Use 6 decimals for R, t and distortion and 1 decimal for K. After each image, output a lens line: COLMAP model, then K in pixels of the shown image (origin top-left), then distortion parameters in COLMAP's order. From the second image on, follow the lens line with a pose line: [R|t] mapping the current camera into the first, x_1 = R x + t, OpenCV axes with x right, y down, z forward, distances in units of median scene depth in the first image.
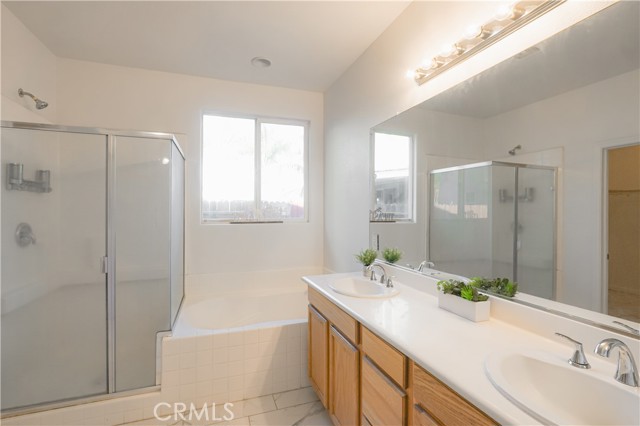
lens RADIAL K [[294.2, 0, 319.7], [0, 294.2, 211.3], [0, 0, 1]] dist [-0.000757, 0.001904]
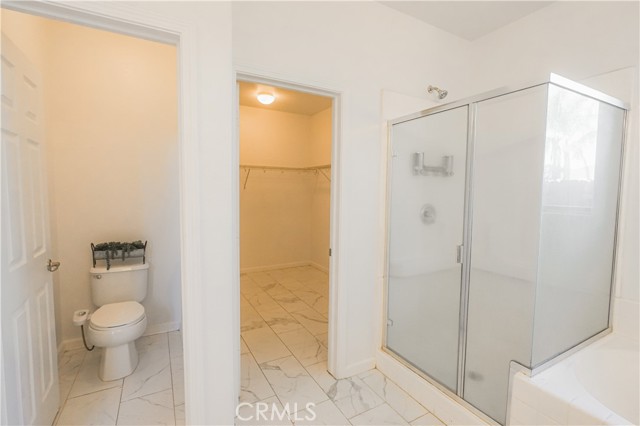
lens RADIAL K [[294.2, 0, 320.0], [0, 294.2, 210.4], [0, 0, 1]] dist [-0.000757, 0.001904]
pose [[0.160804, 0.062892, -0.984981, 0.065393], [-0.017595, 0.997992, 0.060850, 0.003261], [0.986830, 0.007545, 0.161587, 0.396340]]
